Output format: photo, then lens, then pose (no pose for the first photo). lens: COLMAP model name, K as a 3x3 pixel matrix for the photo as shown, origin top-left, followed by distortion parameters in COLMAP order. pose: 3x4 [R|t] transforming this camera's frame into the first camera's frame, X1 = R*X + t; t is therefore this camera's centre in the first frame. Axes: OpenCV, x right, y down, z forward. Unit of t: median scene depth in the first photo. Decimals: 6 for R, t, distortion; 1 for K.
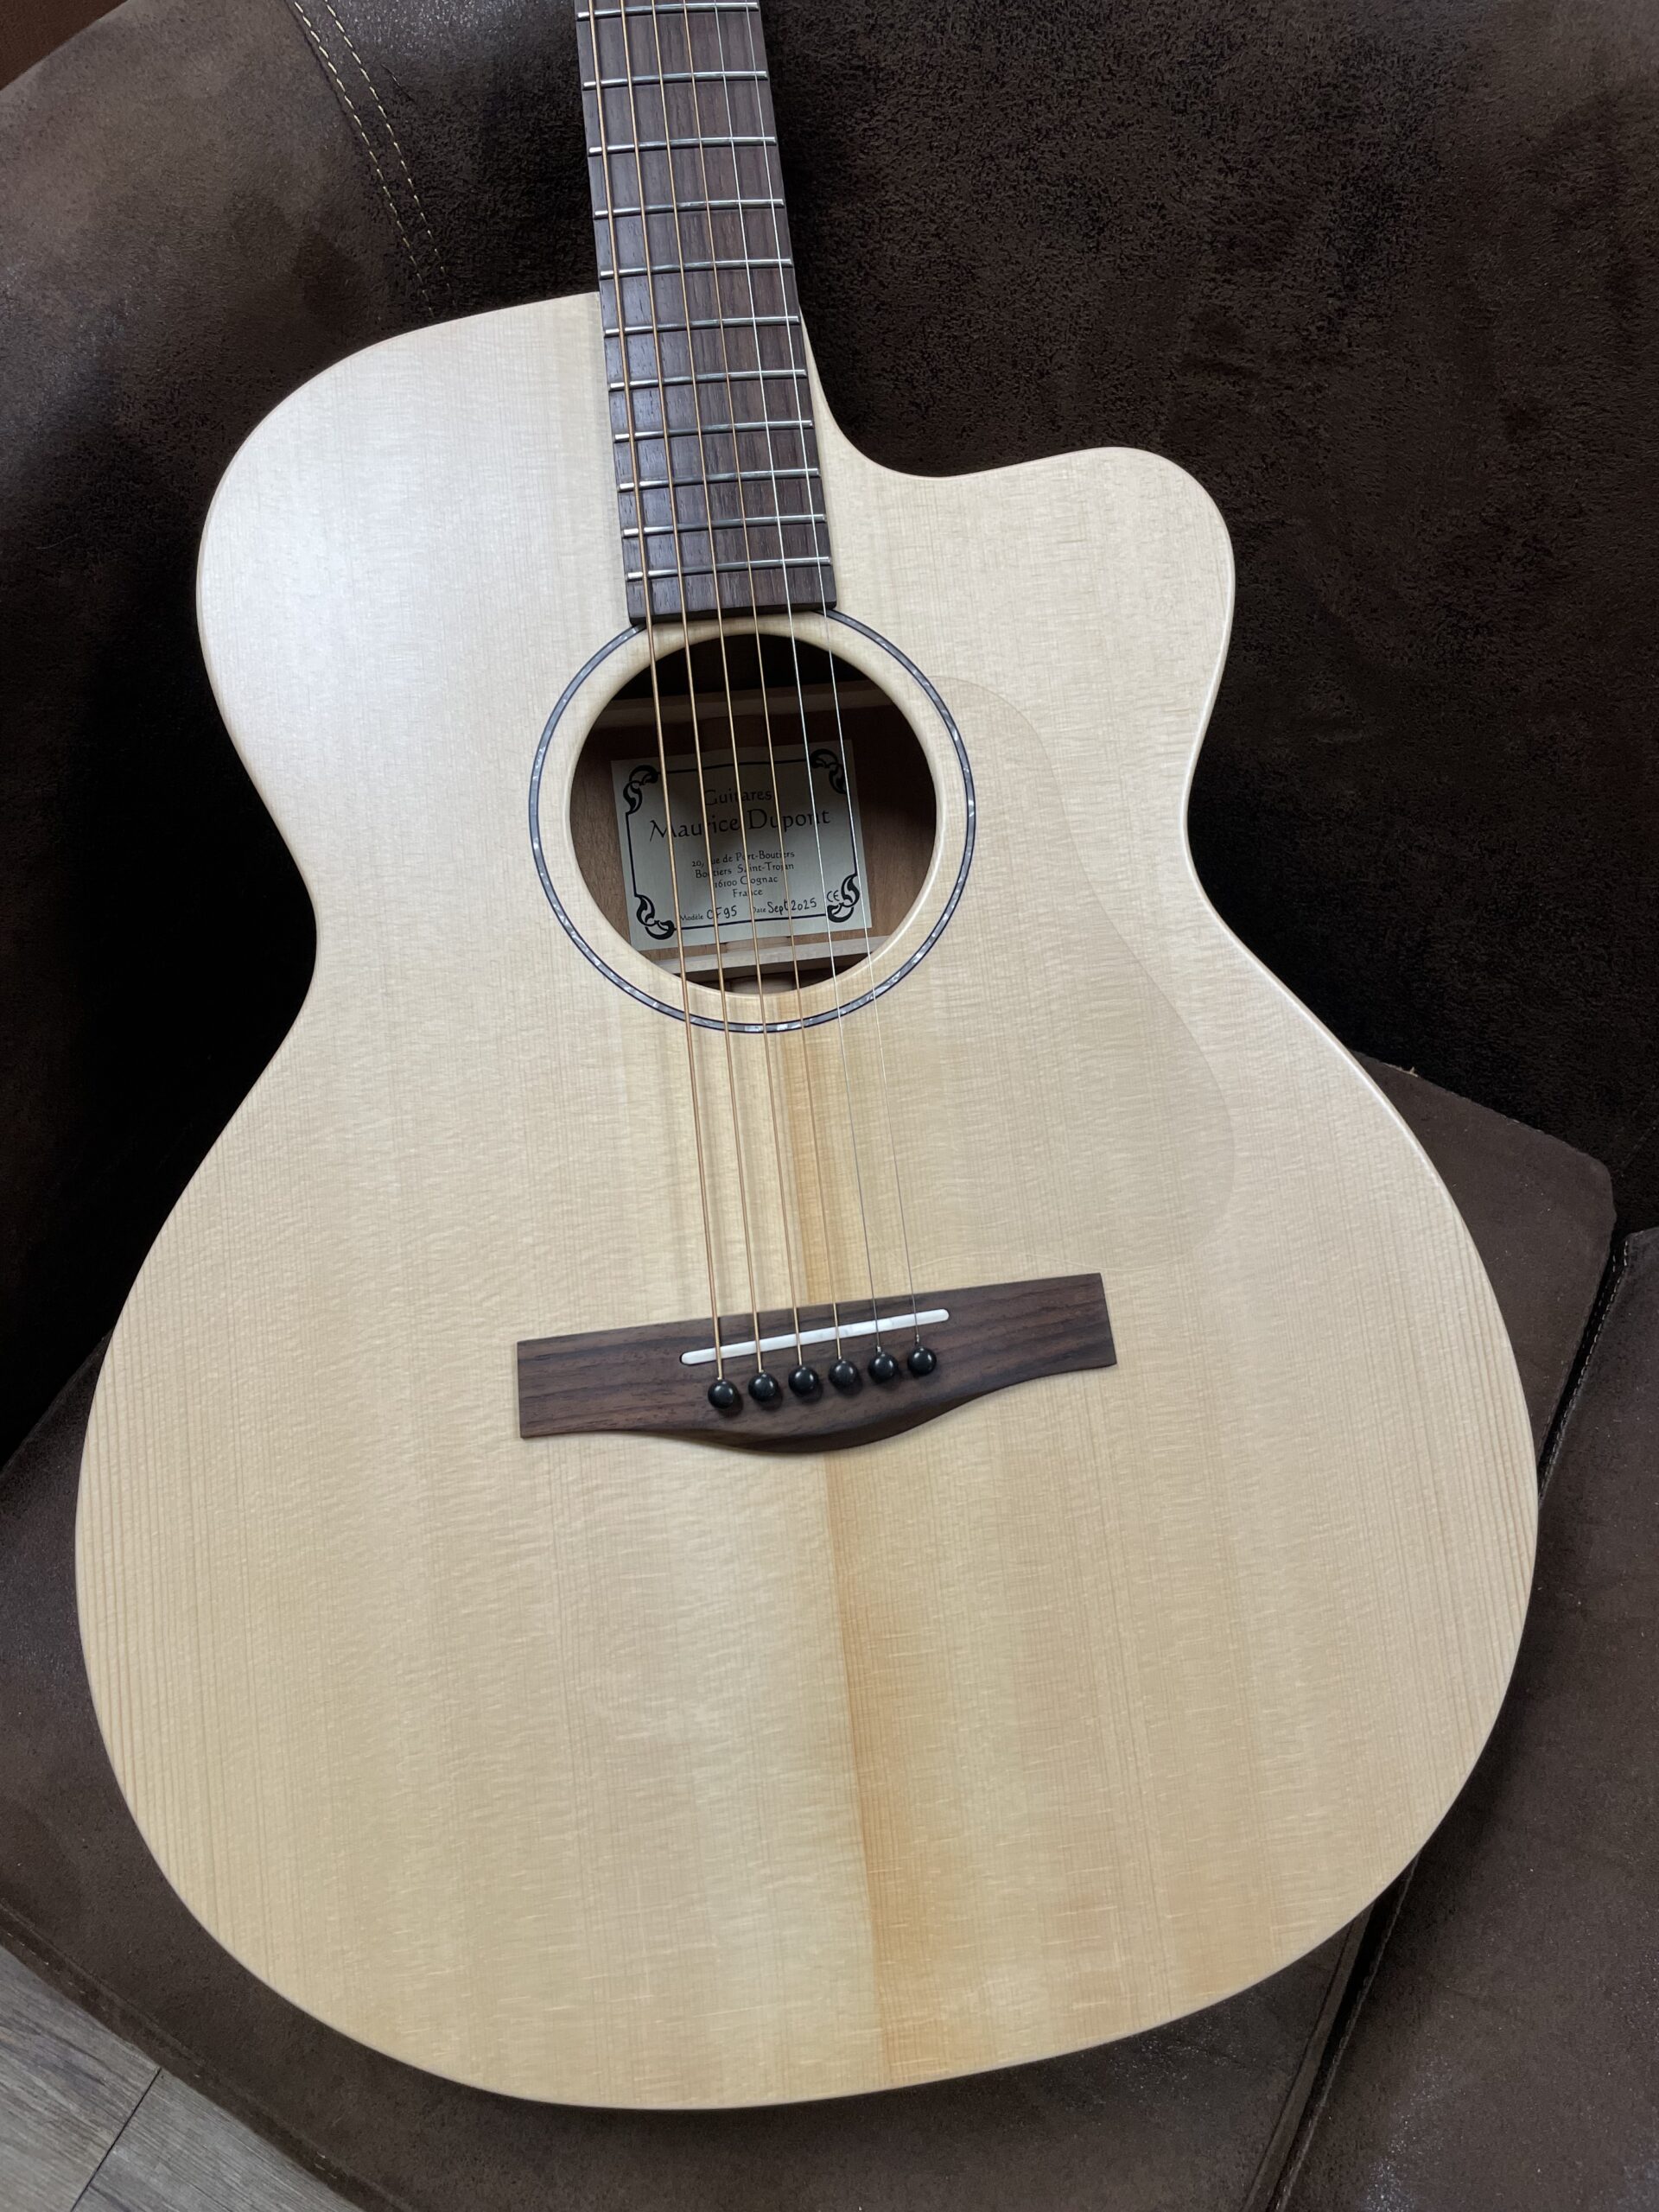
lens RADIAL K [[1701.2, 0, 834.7], [0, 1701.2, 1115.2], [0, 0, 1]] dist [0.069916, -0.097216]
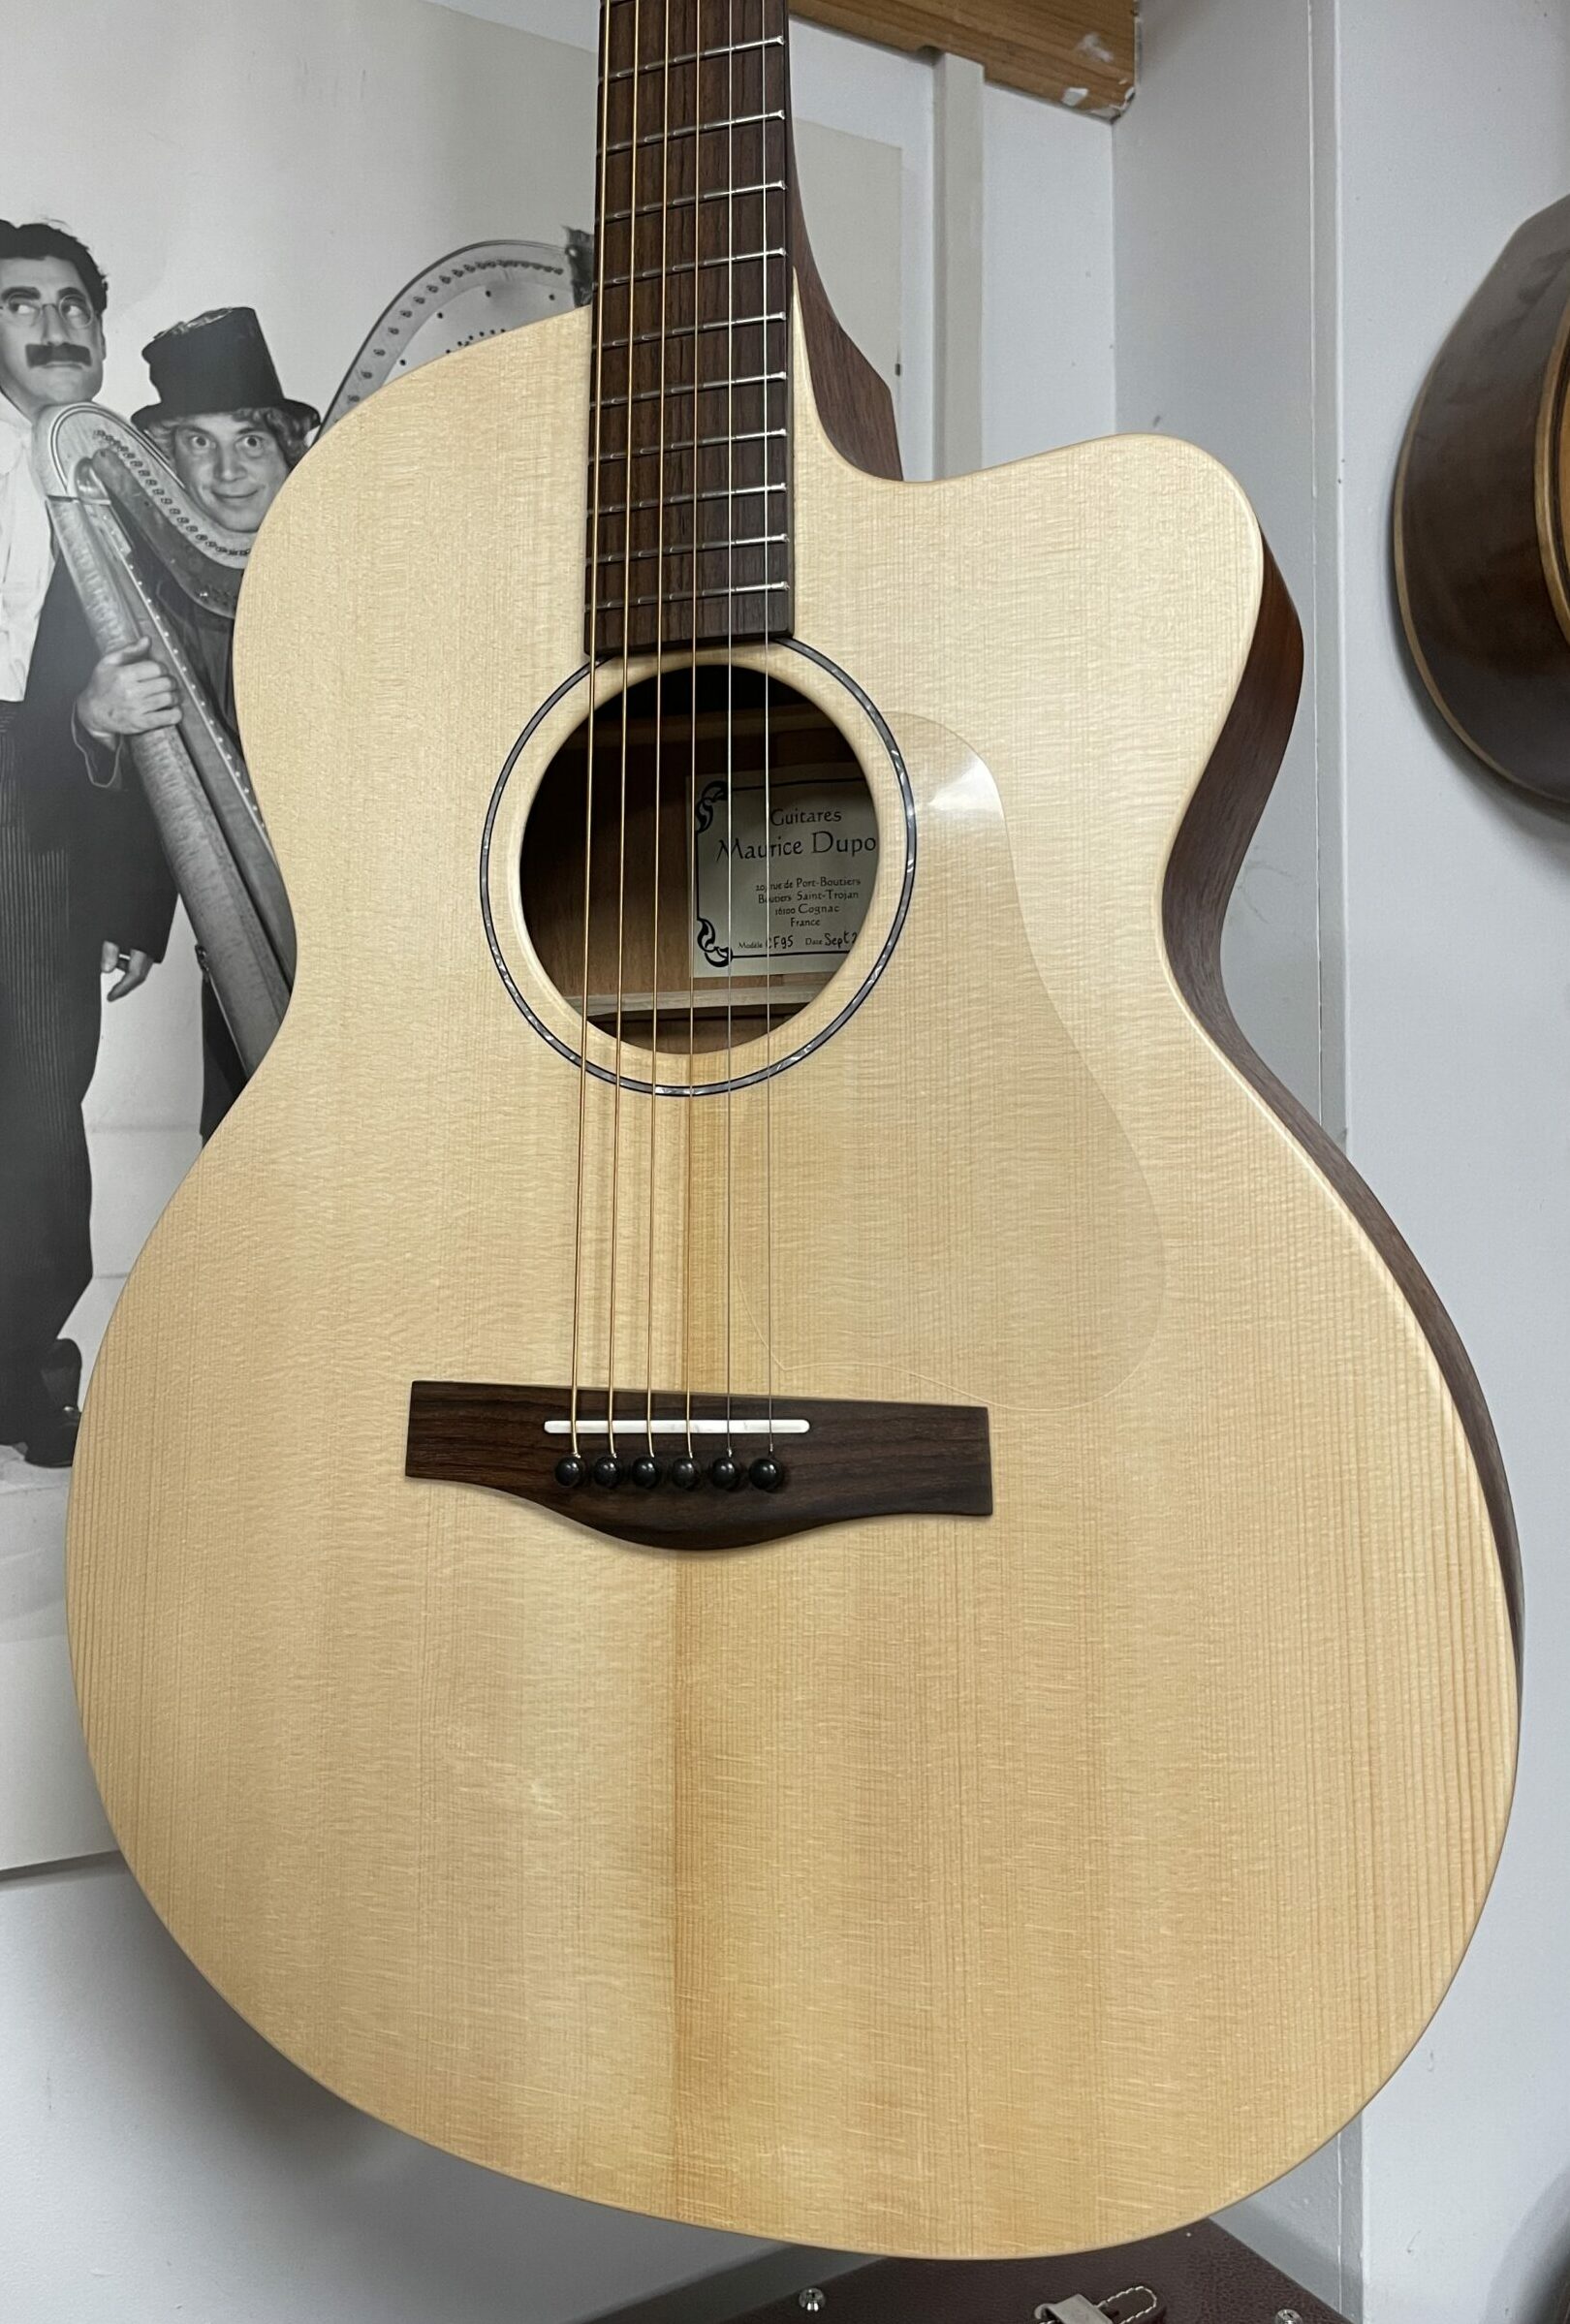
lens RADIAL K [[1902.3, 0, 760.1], [0, 1902.3, 1109.9], [0, 0, 1]] dist [0.057256, -0.068939]
pose [[0.895085, 0.097848, -0.435027, 0.457216], [-0.079129, 0.994997, 0.060988, -0.108241], [0.438818, -0.020166, 0.898349, 0.078075]]
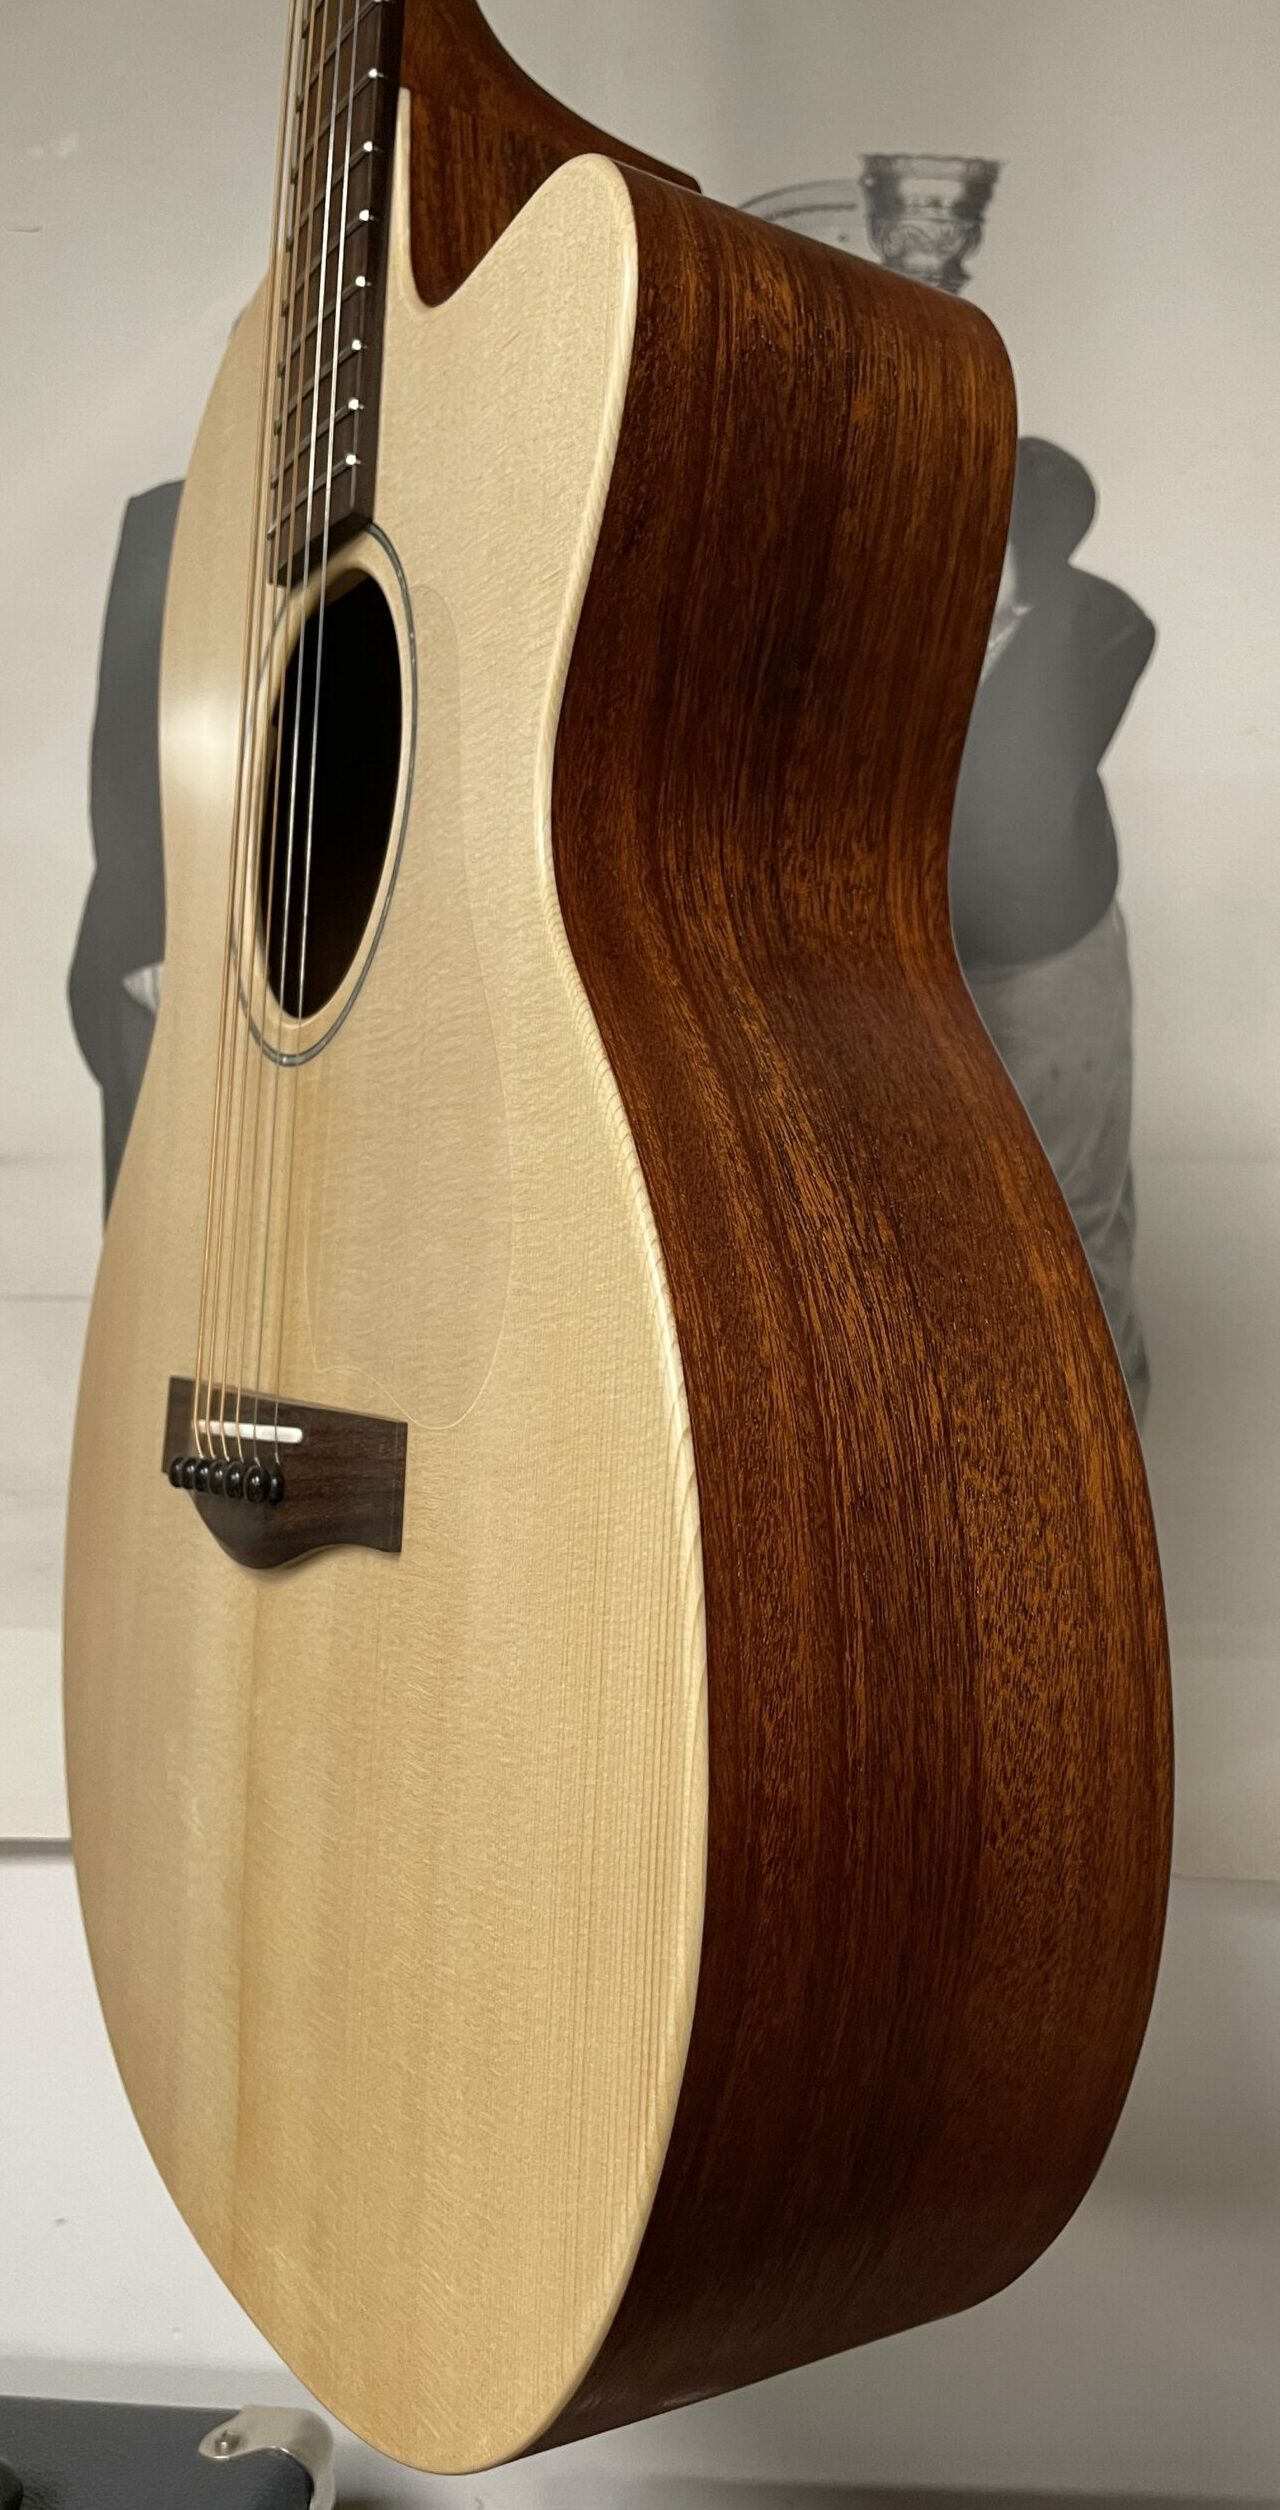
lens RADIAL K [[1948.9, 0, 650.3], [0, 1948.9, 1256.2], [0, 0, 1]] dist [0.022527, -0.007797]
pose [[0.505137, 0.126499, -0.853718, 0.880367], [-0.049647, 0.991821, 0.117586, -0.076790], [0.861610, -0.017013, 0.507286, 0.665888]]
